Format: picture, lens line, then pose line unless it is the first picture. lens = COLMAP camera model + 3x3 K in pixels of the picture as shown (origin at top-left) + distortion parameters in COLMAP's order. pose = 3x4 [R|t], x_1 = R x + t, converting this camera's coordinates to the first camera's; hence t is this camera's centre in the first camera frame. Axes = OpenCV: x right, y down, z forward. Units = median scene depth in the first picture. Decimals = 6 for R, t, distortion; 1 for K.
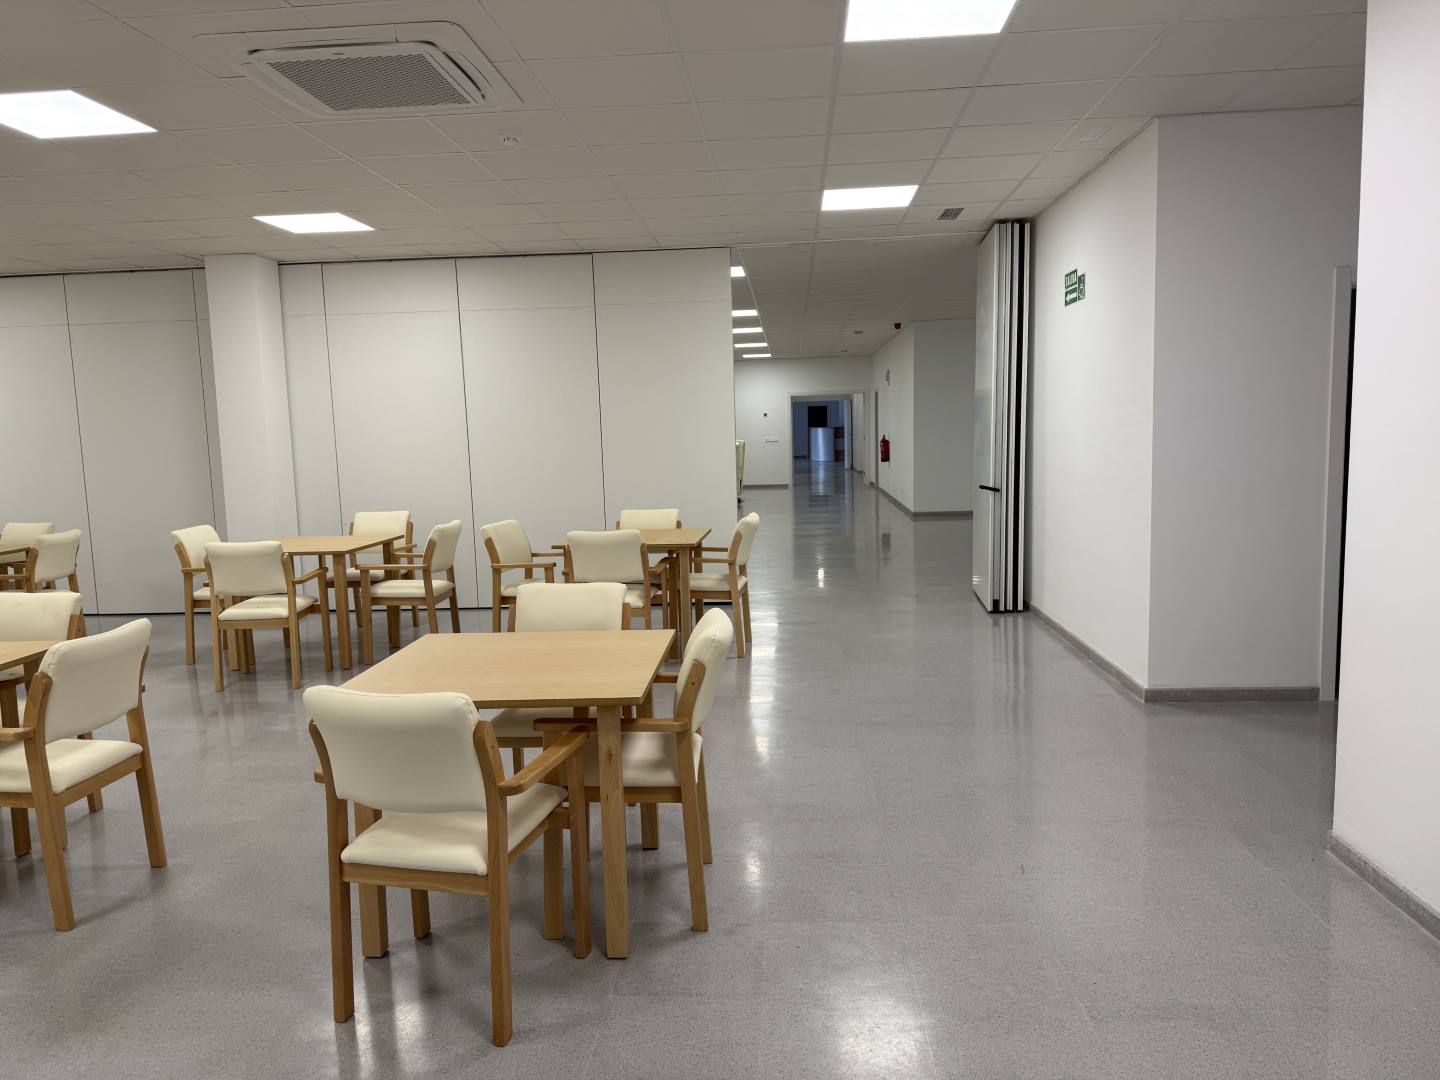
lens RADIAL K [[1025.2, 0, 716.1], [0, 1025.2, 533.9], [0, 0, 1]] dist [0.059931, -0.057363]
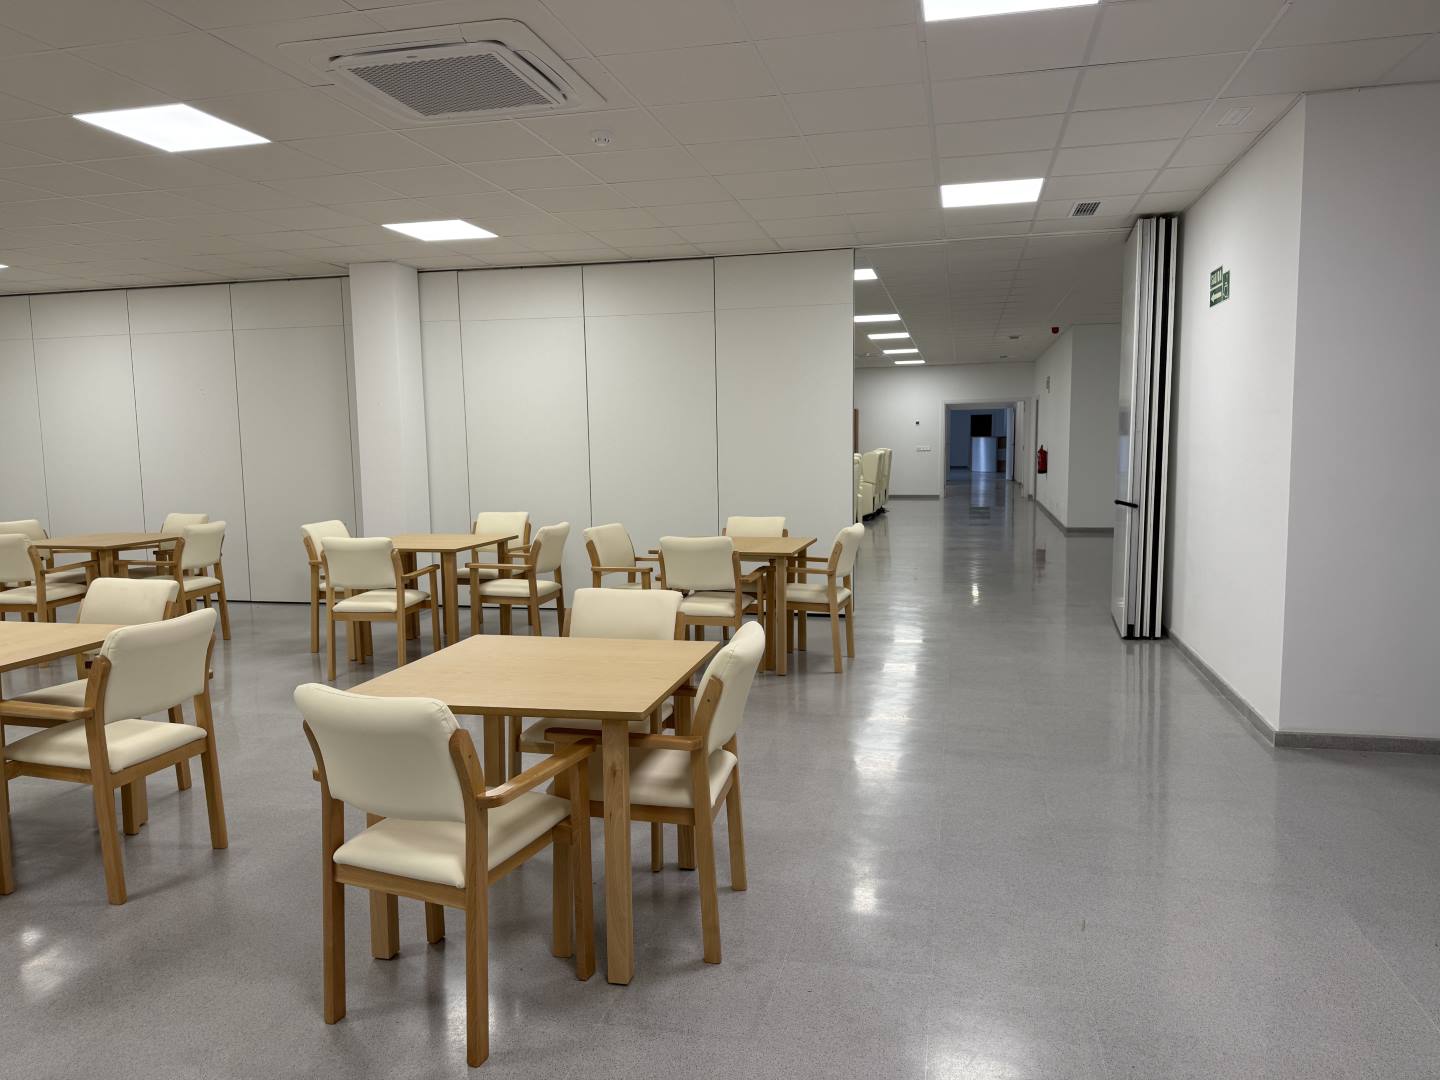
lens RADIAL K [[1025.2, 0, 721.1], [0, 1025.2, 536.8], [0, 0, 1]] dist [0.059931, -0.057363]
pose [[0.987720, 0.030482, -0.153230, 0.056265], [-0.031171, 0.999512, -0.002095, -0.001665], [0.153091, 0.006845, 0.988188, 0.028400]]
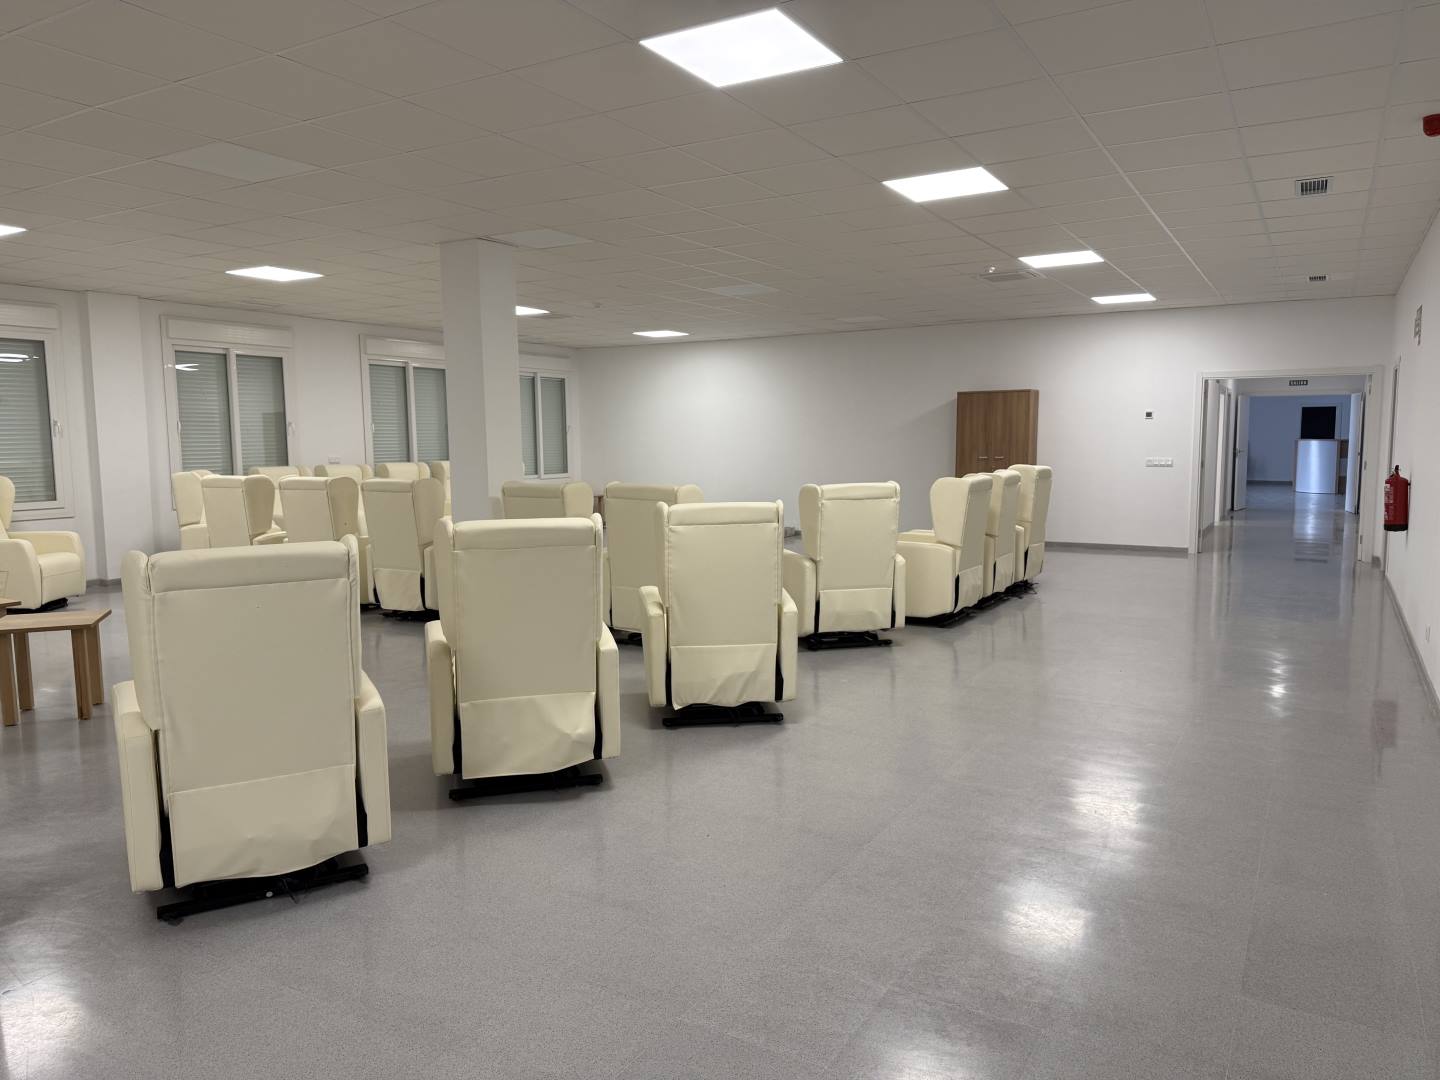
lens RADIAL K [[1025.2, 0, 719.5], [0, 1025.2, 533.6], [0, 0, 1]] dist [0.059931, -0.057363]
pose [[0.899333, 0.067144, -0.432079, 0.299288], [-0.067956, 0.997596, 0.013579, -0.166961], [0.431952, 0.017150, 0.901734, 1.490292]]
